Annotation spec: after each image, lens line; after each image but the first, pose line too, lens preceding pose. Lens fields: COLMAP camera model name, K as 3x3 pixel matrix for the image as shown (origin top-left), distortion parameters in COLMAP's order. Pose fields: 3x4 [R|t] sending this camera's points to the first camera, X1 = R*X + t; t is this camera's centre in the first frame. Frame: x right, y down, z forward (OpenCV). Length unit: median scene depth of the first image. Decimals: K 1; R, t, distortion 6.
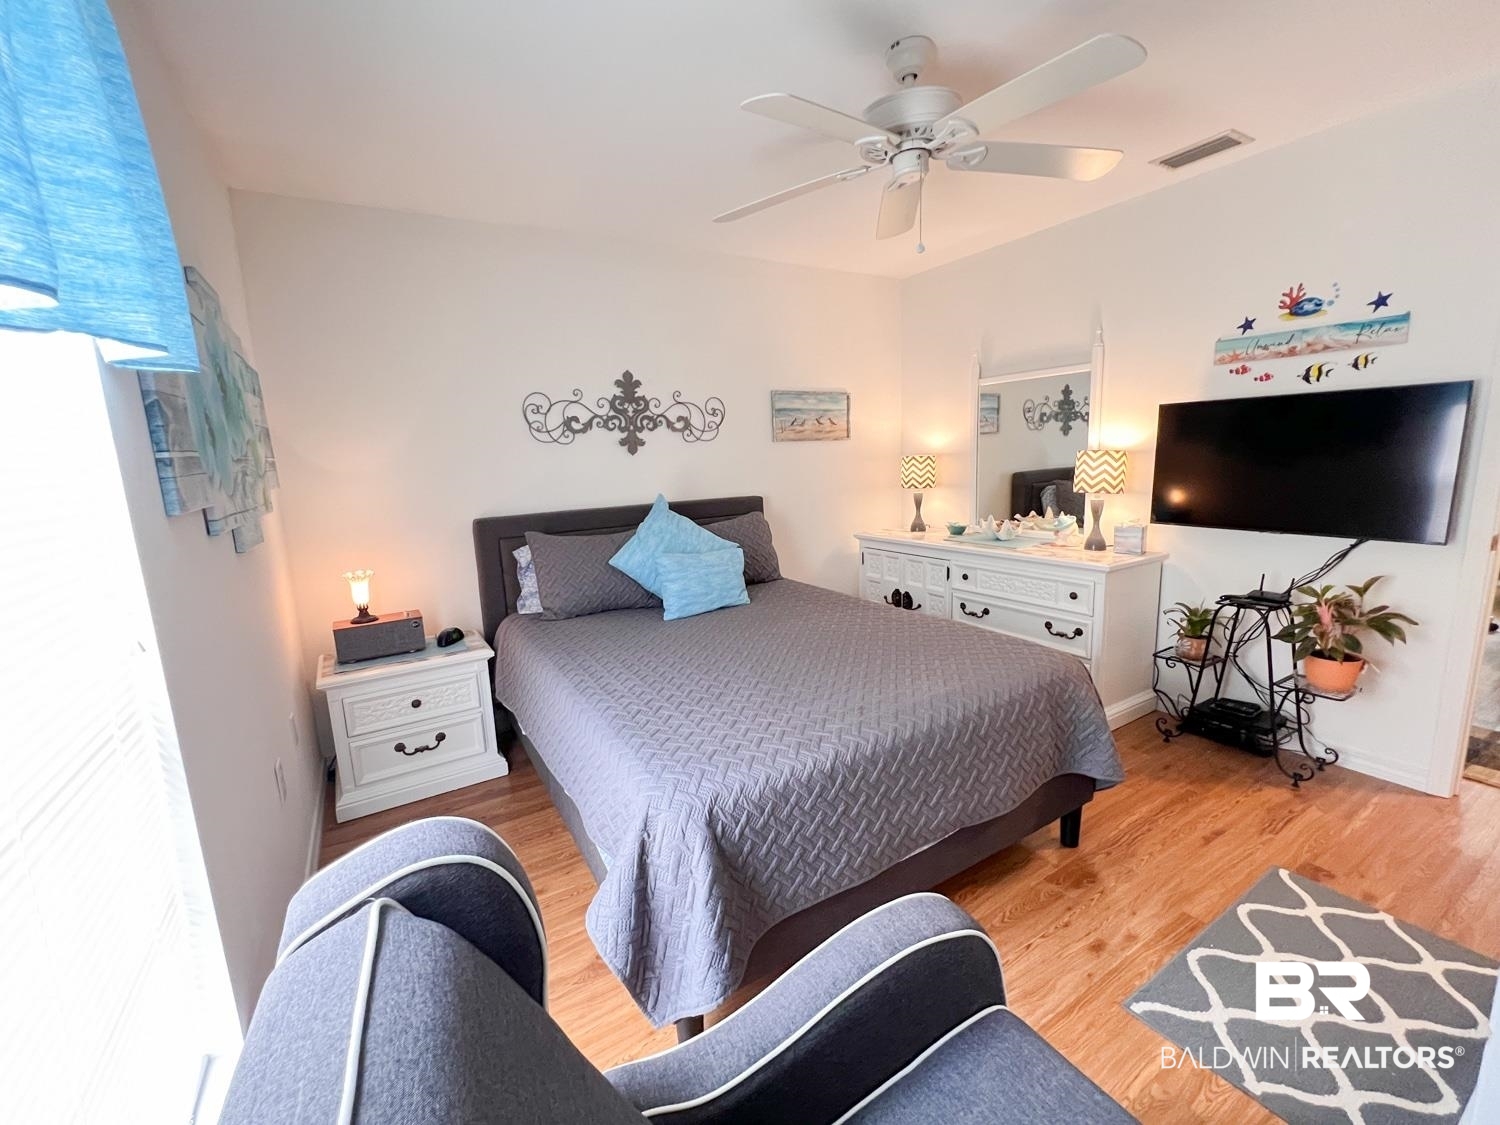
lens RADIAL K [[617.3, 0, 750.0], [0, 617.3, 562.5], [0, 0, 1]] dist [0.008435, -0.000160]
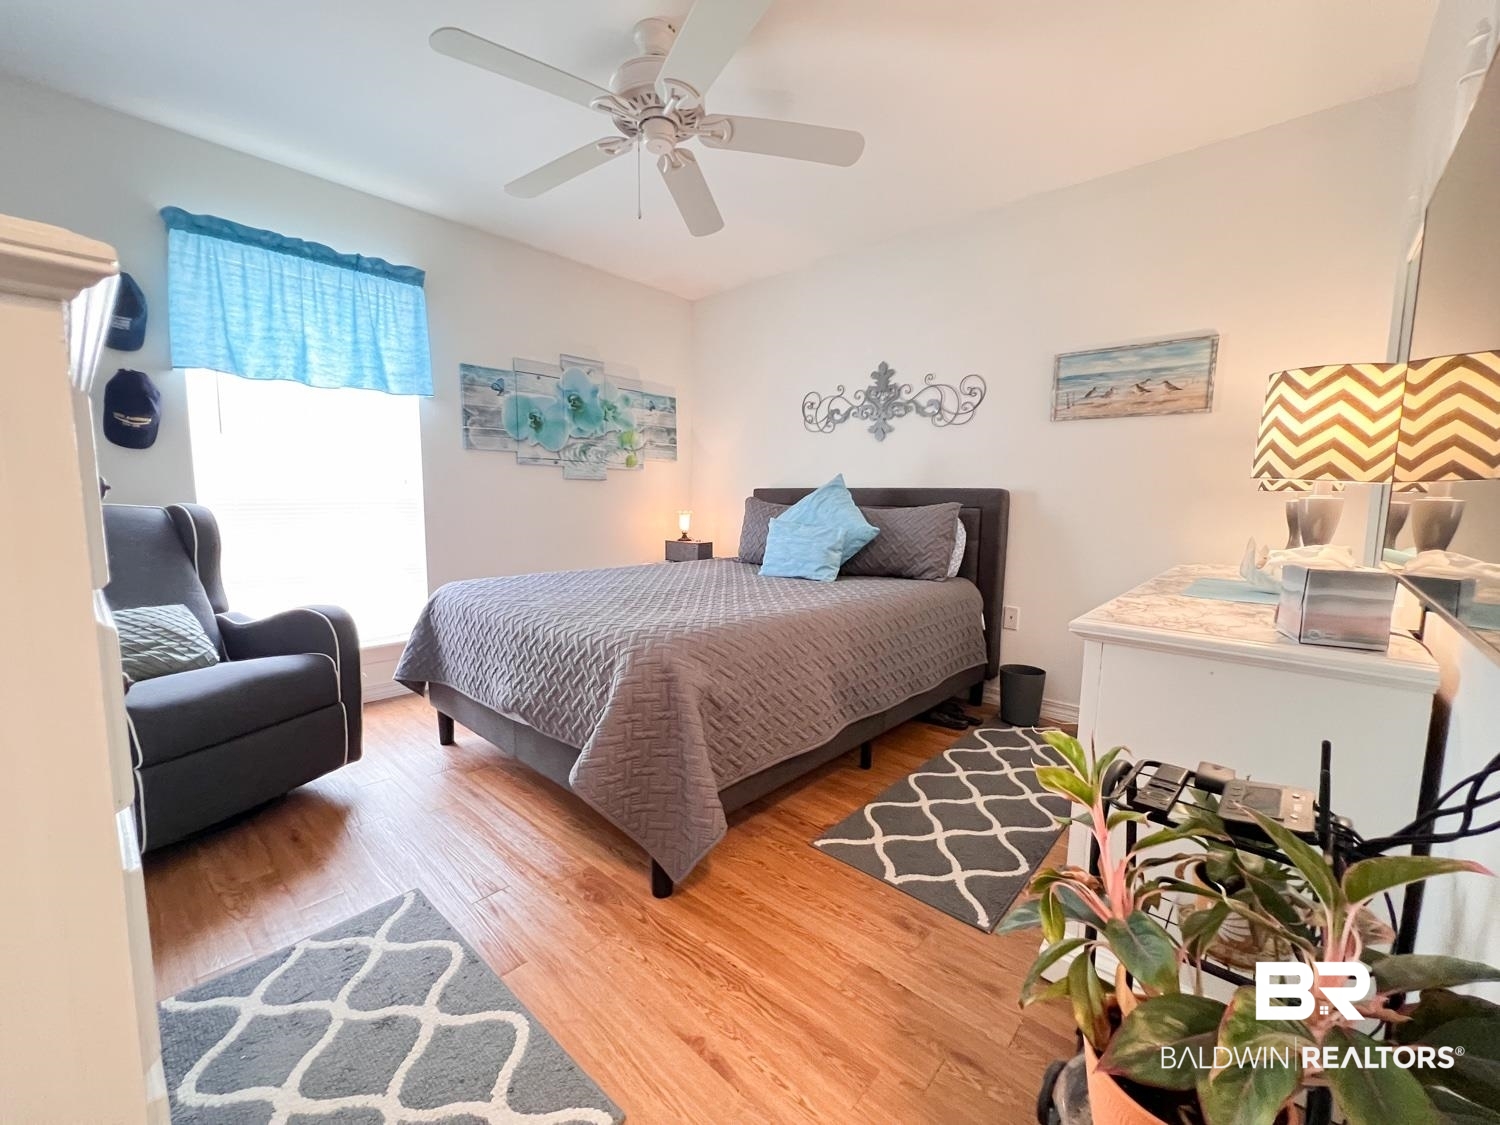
lens RADIAL K [[606.6, 0, 750.0], [0, 606.6, 562.5], [0, 0, 1]] dist [-0.000241, -0.000337]
pose [[0.296647, 0.145656, -0.943814, 0.752814], [-0.197383, 0.976312, 0.088632, -0.021160], [0.934366, 0.160000, 0.318370, 0.502411]]
